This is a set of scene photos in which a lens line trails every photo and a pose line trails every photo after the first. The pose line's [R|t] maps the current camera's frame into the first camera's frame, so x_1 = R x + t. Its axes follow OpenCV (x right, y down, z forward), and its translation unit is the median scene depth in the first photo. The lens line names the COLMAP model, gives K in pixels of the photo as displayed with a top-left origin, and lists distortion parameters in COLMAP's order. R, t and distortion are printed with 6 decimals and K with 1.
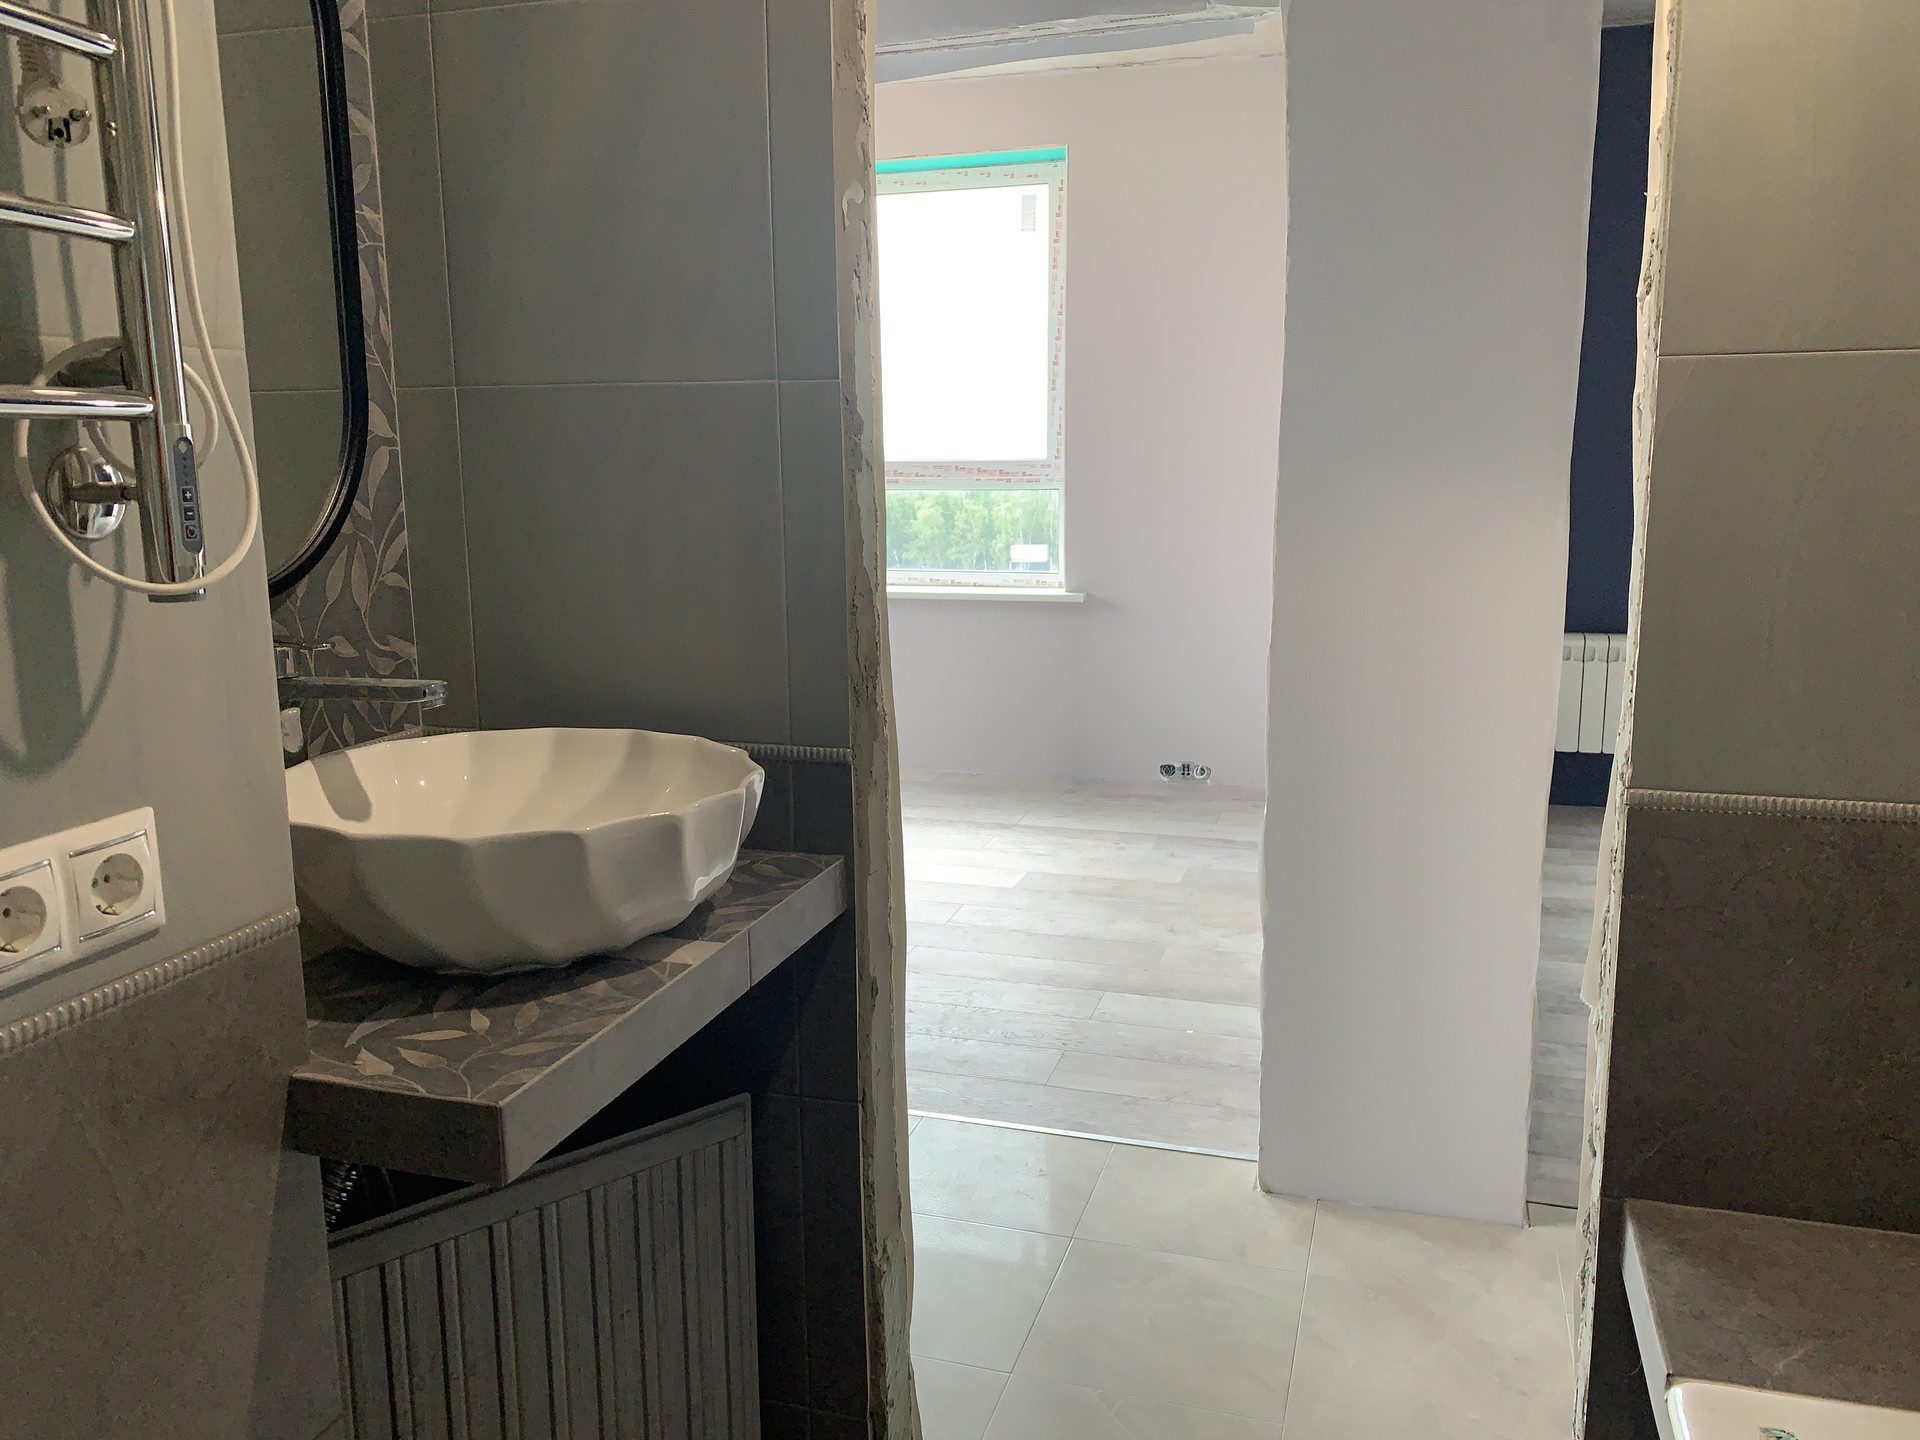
lens RADIAL K [[1463.8, 0, 960.0], [0, 1463.8, 720.0], [0, 0, 1]] dist [-0.000158, -0.000352]
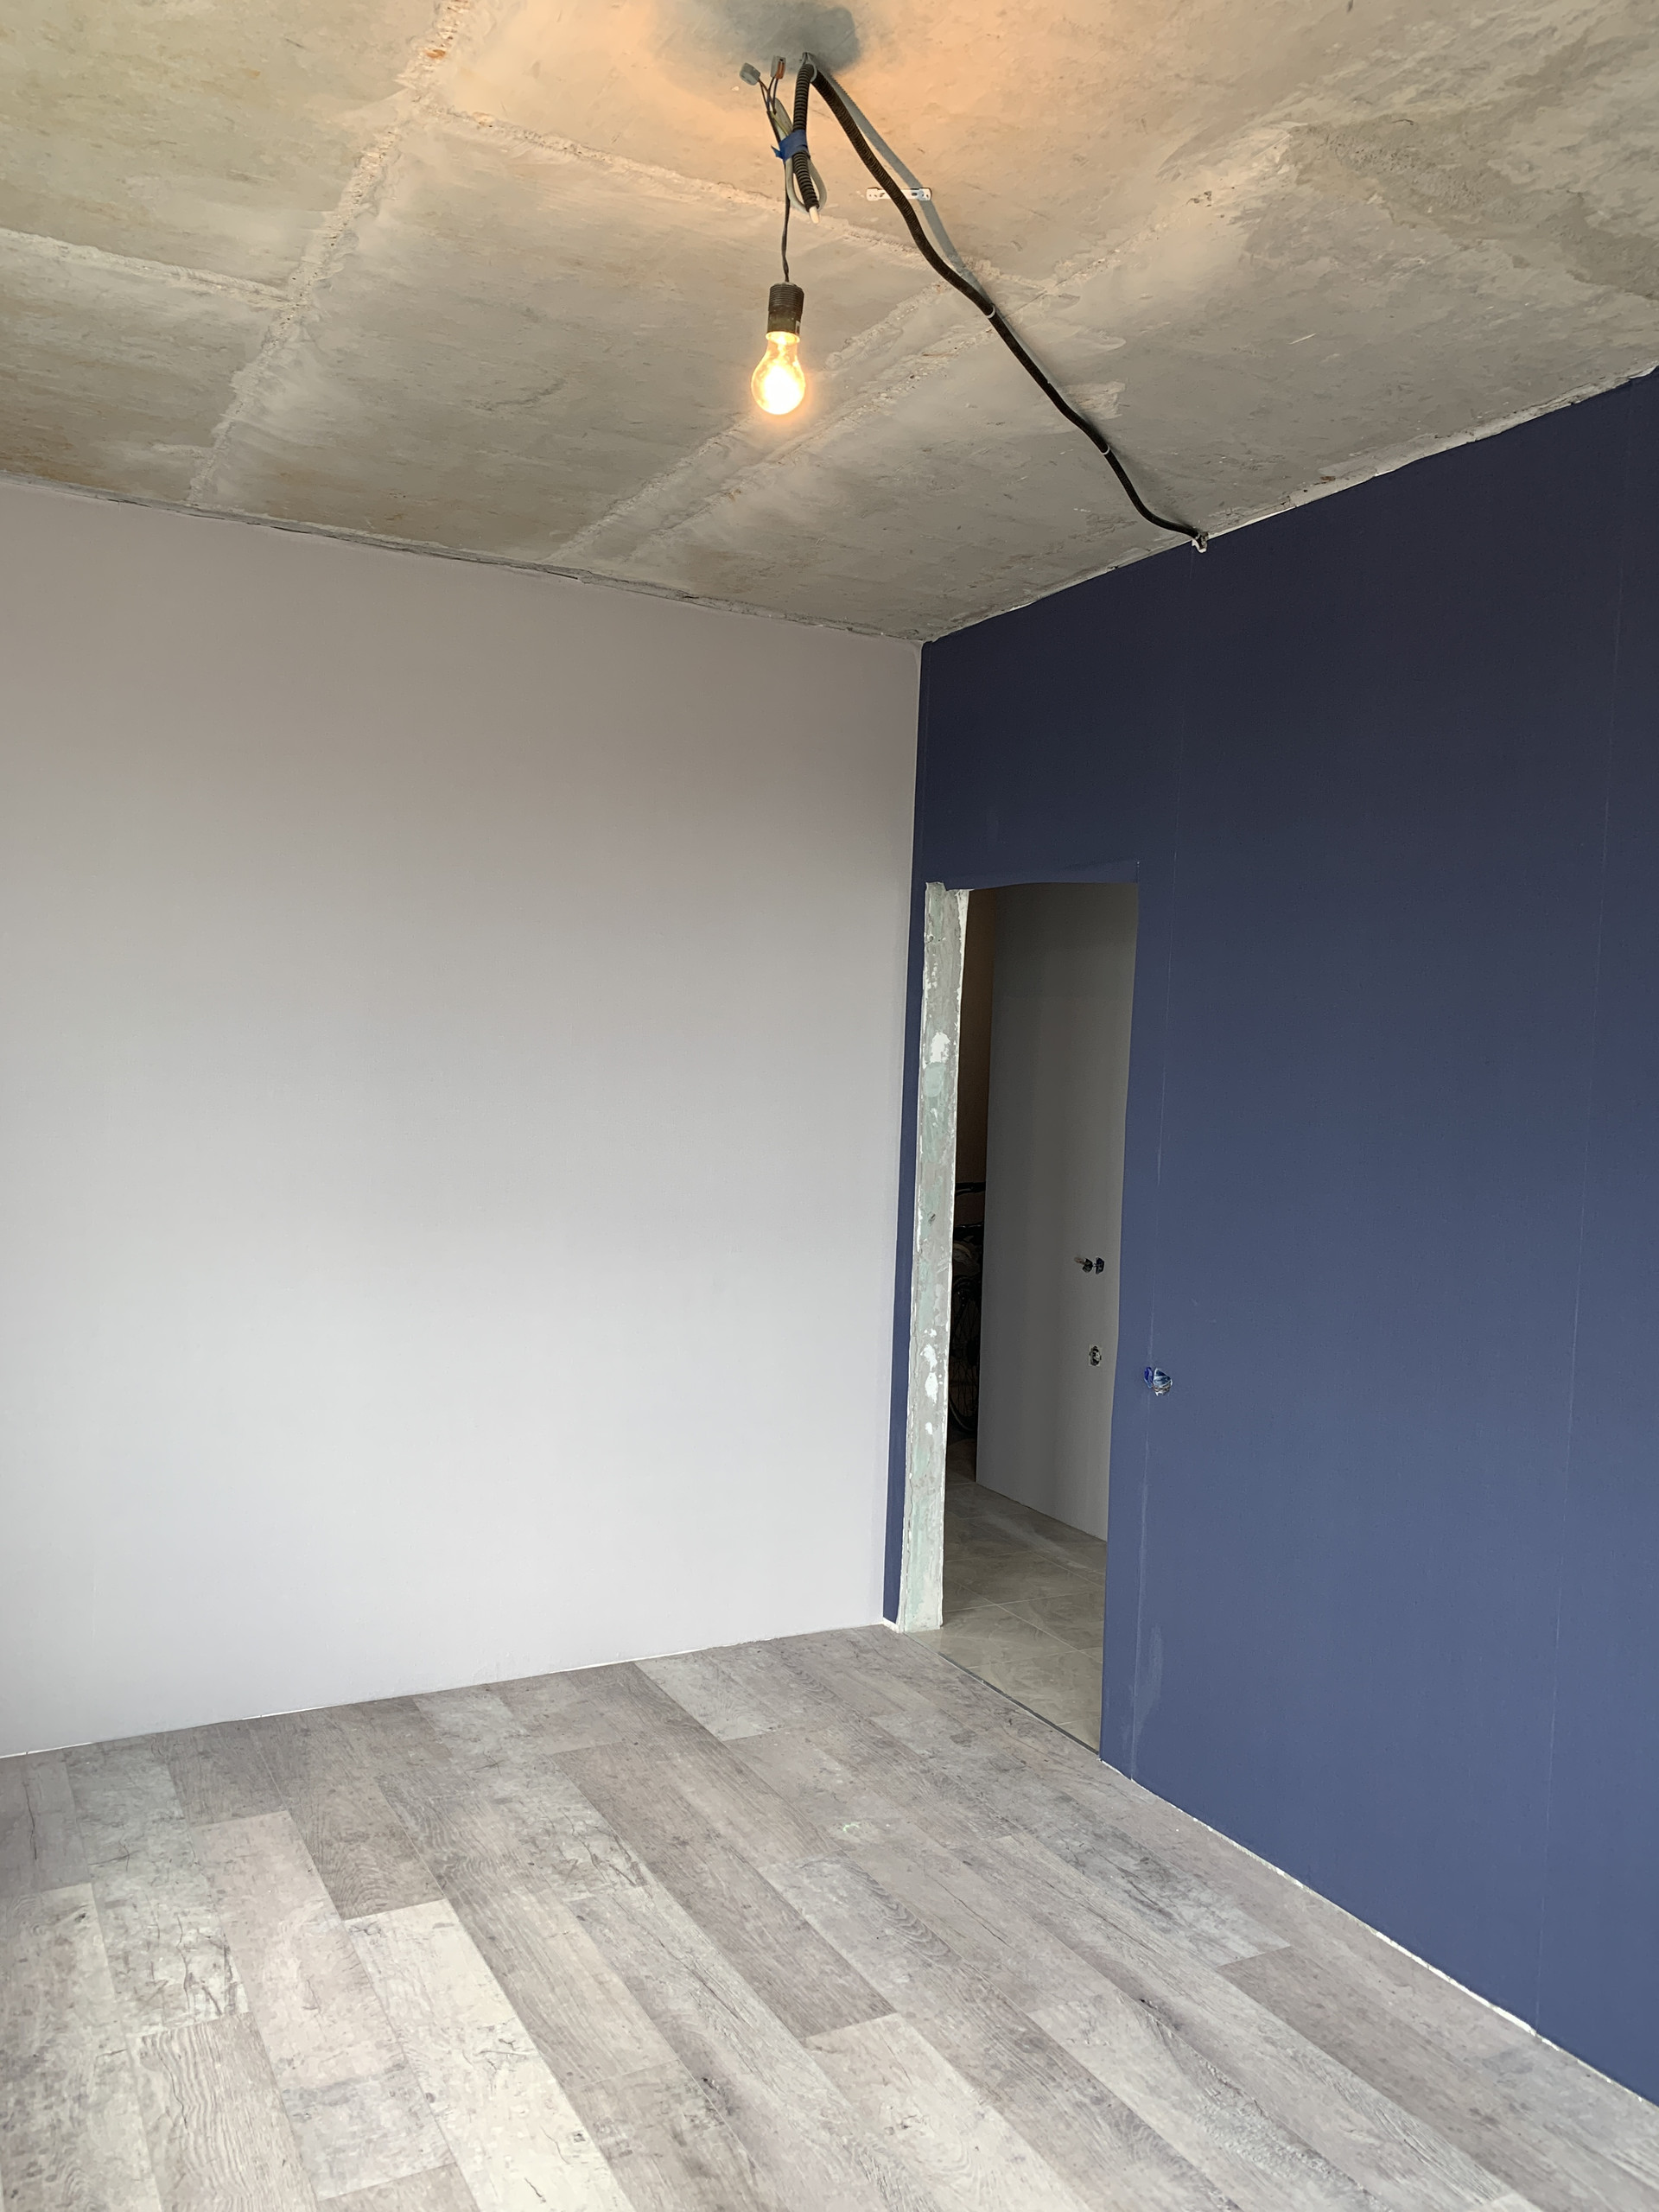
lens RADIAL K [[1686.5, 0, 829.5], [0, 1686.5, 1106.0], [0, 0, 1]] dist [-0.000158, -0.000352]
pose [[-0.716156, -0.039562, 0.696818, -0.550007], [0.101528, 0.981867, 0.160090, -0.300508], [-0.690517, 0.185396, -0.699153, 1.339869]]
